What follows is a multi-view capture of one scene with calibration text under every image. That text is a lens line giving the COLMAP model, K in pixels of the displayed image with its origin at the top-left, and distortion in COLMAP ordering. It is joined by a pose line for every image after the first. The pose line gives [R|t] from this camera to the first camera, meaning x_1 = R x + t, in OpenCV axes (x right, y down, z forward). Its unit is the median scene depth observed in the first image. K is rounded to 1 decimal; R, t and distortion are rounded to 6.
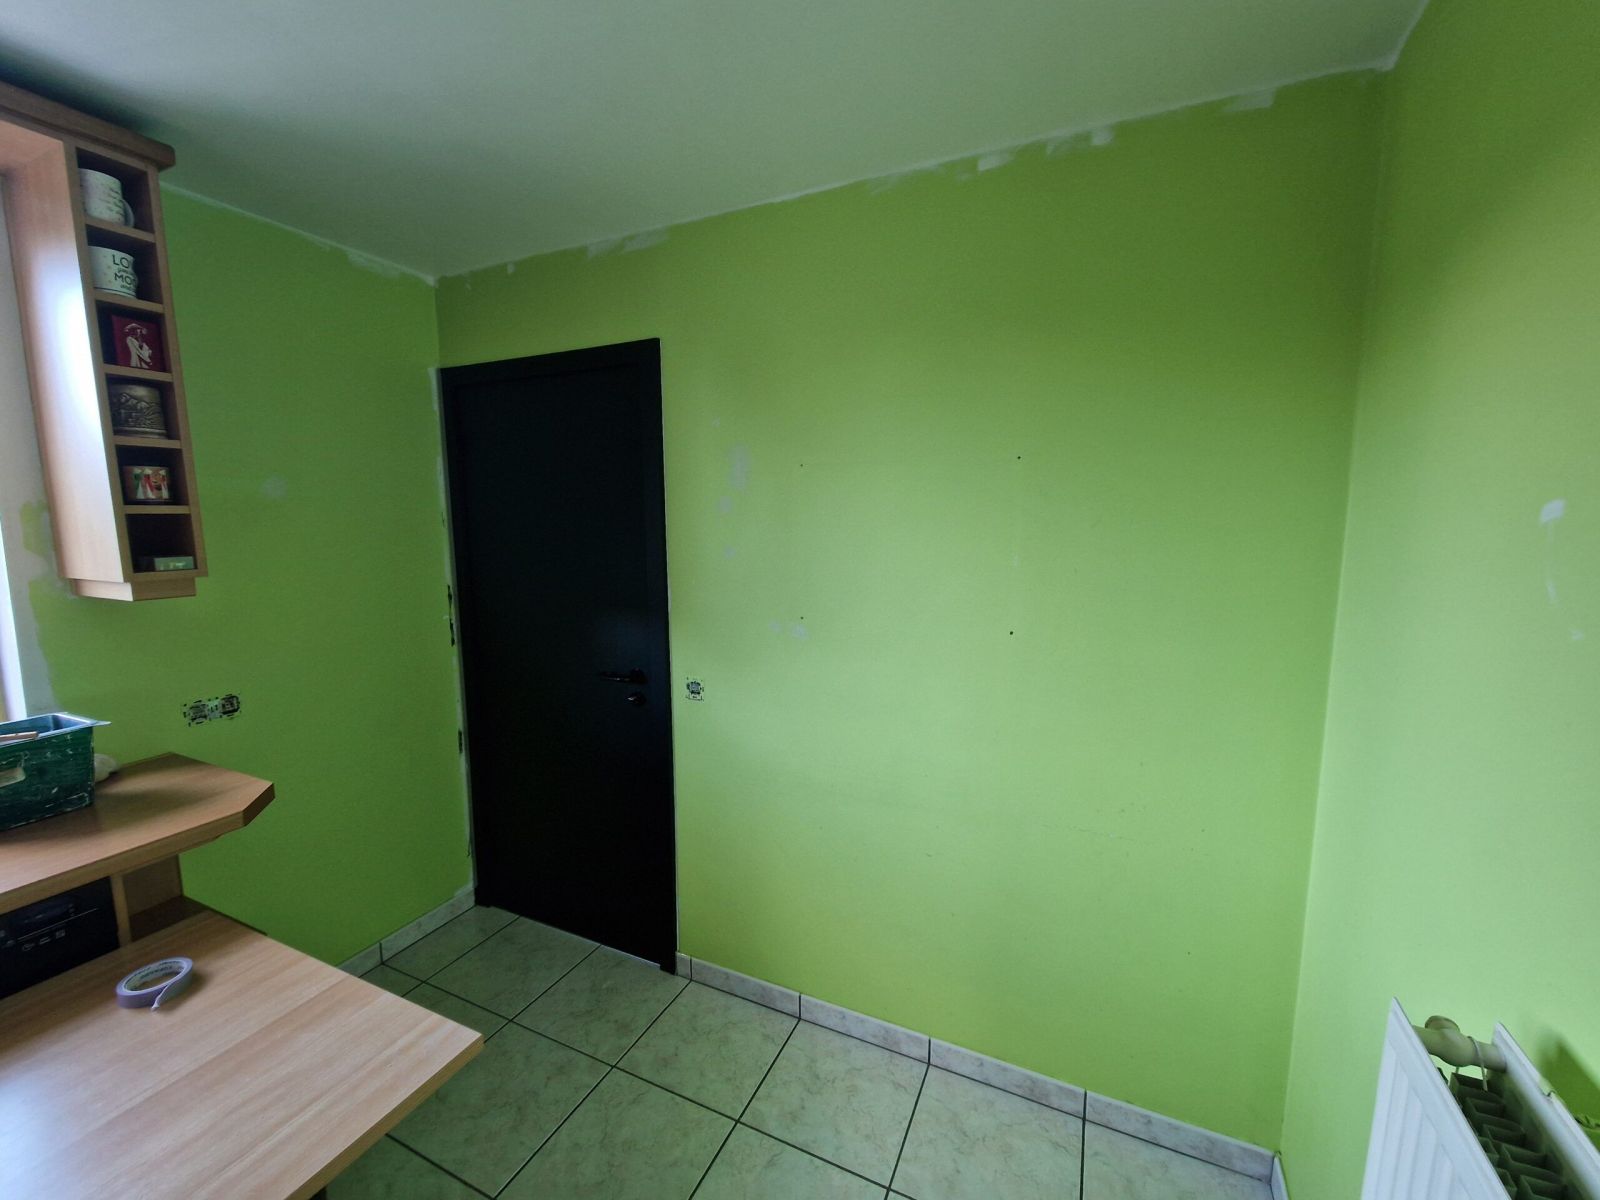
lens RADIAL K [[669.0, 0, 800.0], [0, 669.0, 600.0], [0, 0, 1]] dist [-0.000002, -0.000702]
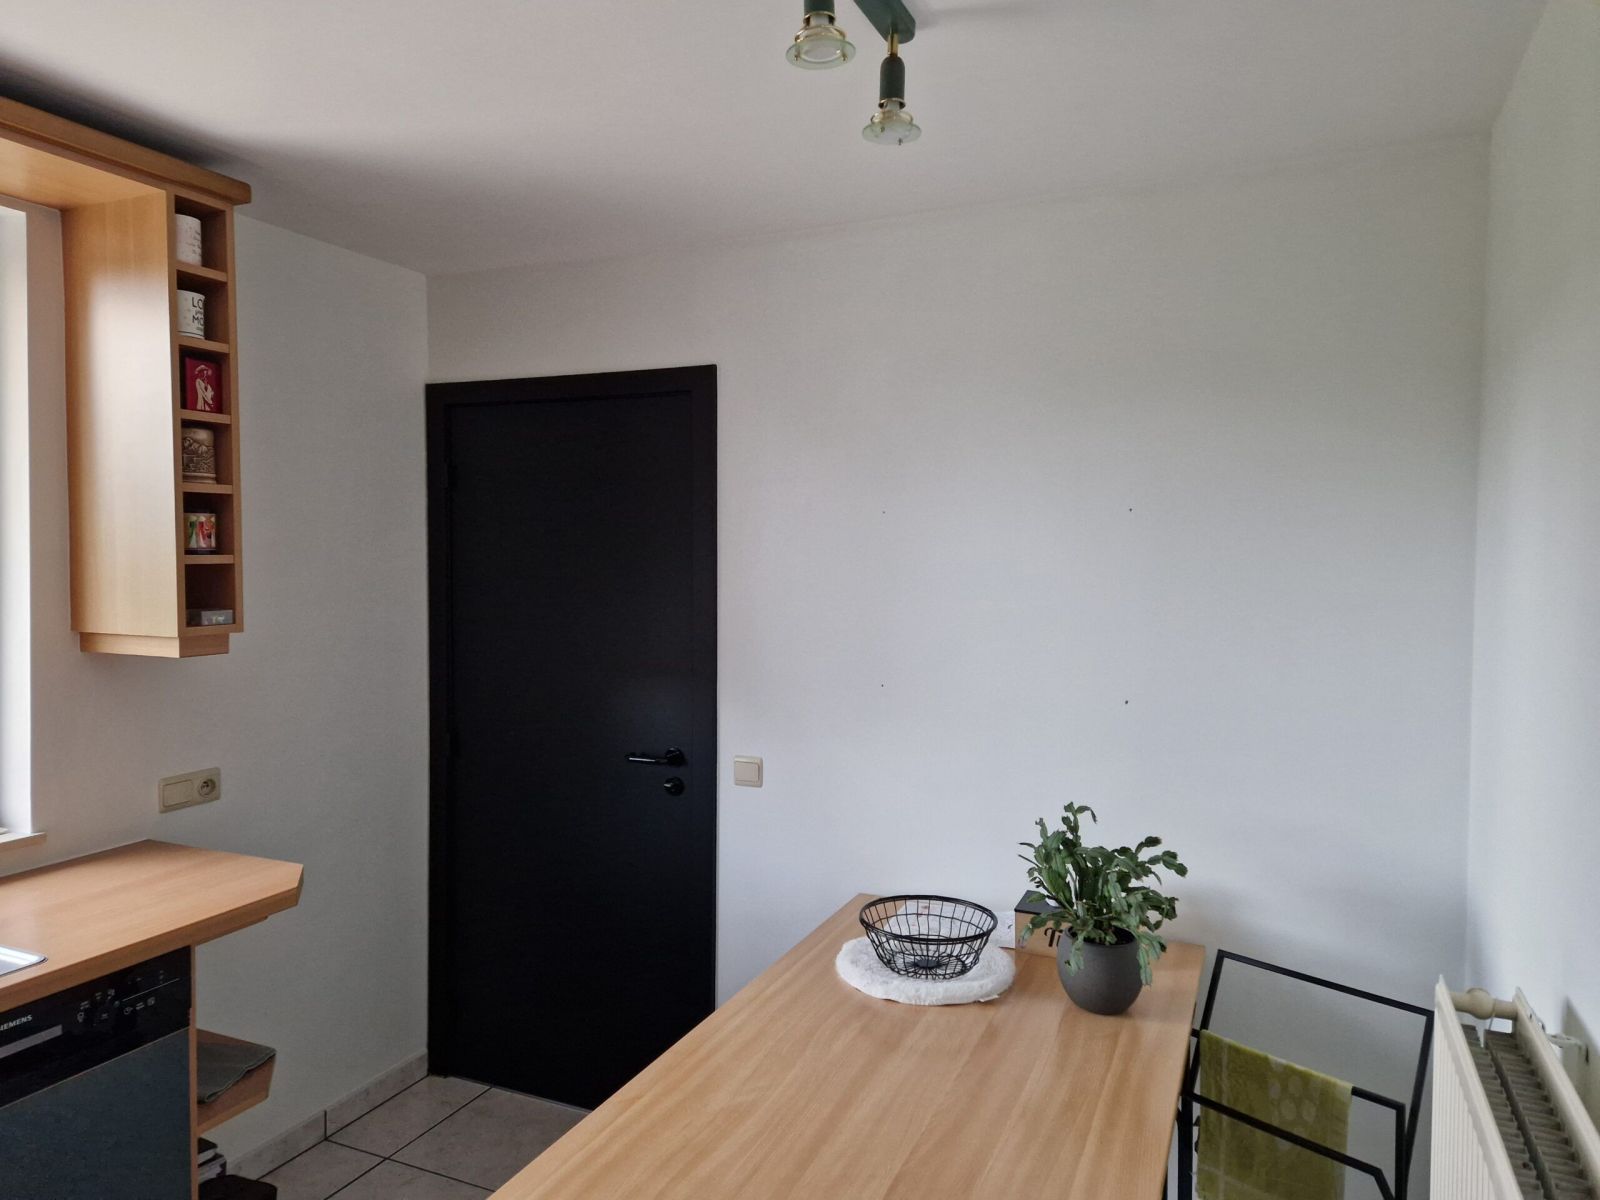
lens RADIAL K [[1100.1, 0, 797.4], [0, 1100.1, 585.0], [0, 0, 1]] dist [0.081220, -0.057803]
pose [[0.999820, 0.007781, 0.017307, -0.172307], [-0.006138, 0.995643, -0.093045, 0.040171], [-0.017956, 0.092922, 0.995511, -0.562928]]
